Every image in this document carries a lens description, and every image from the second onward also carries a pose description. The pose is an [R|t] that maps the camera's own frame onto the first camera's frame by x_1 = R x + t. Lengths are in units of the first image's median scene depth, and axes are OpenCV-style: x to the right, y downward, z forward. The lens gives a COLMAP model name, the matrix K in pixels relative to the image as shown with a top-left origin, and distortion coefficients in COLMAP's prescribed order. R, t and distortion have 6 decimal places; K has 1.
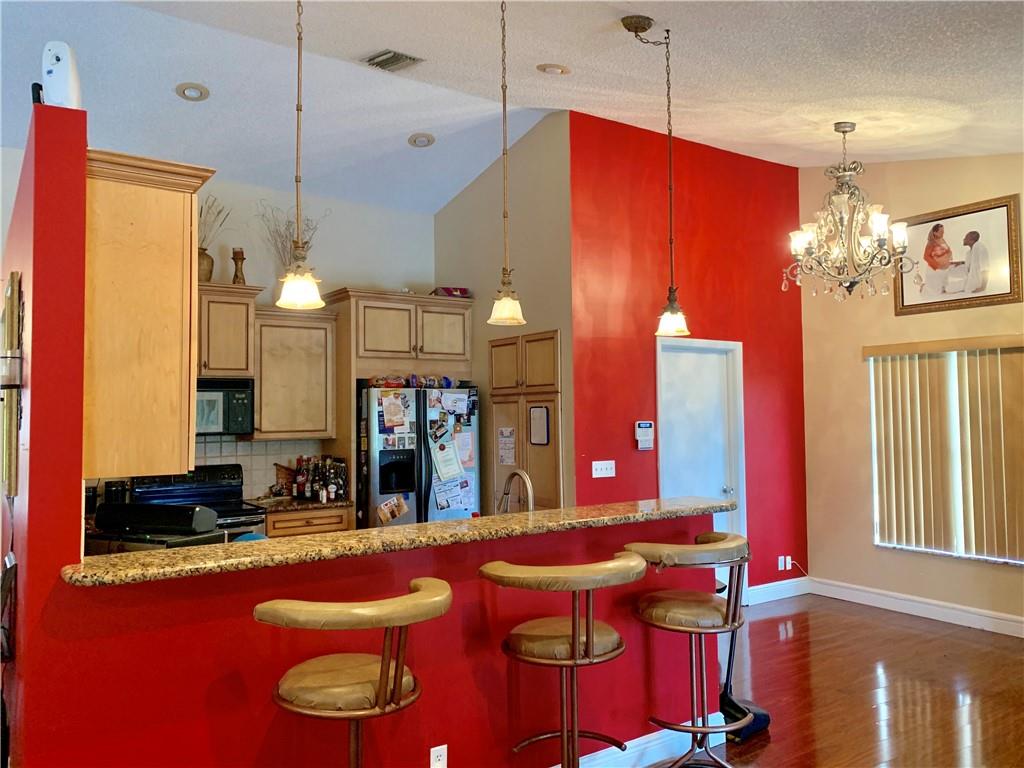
lens RADIAL K [[774.6, 0, 513.2], [0, 774.6, 381.7], [0, 0, 1]] dist [0.023595, -0.027117]
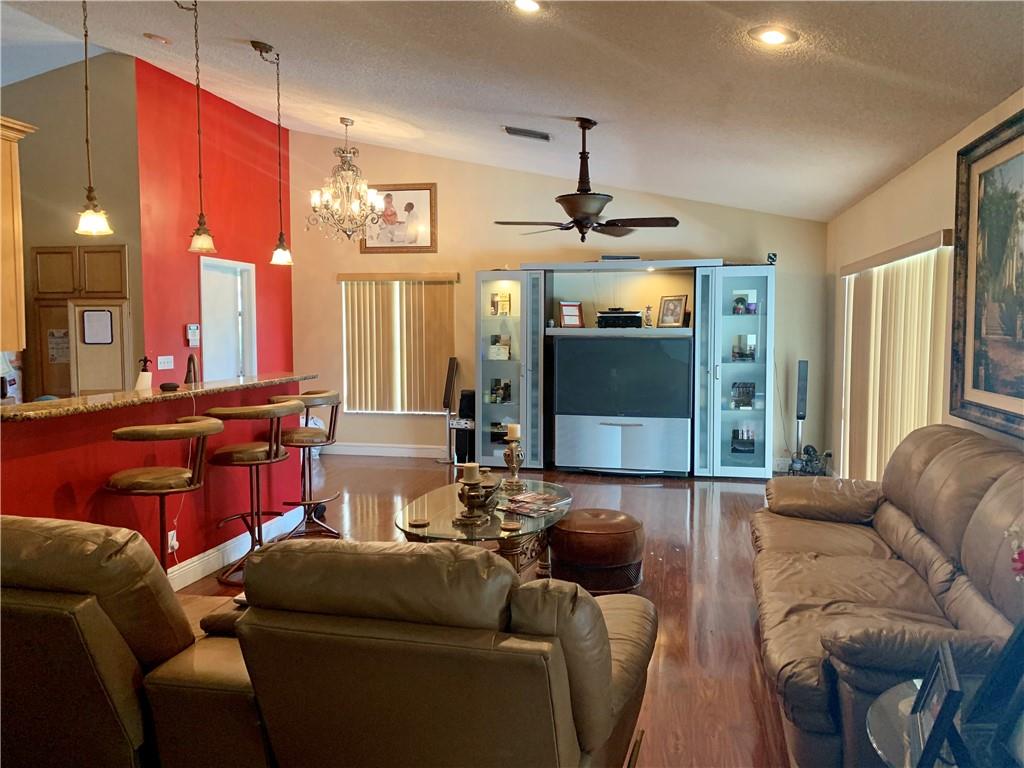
lens RADIAL K [[774.6, 0, 502.6], [0, 774.6, 380.6], [0, 0, 1]] dist [0.023595, -0.027117]
pose [[0.730890, -0.036779, 0.681504, -0.321028], [-0.038310, 0.994762, 0.094771, 0.003151], [-0.681419, -0.095375, 0.725652, -0.257105]]
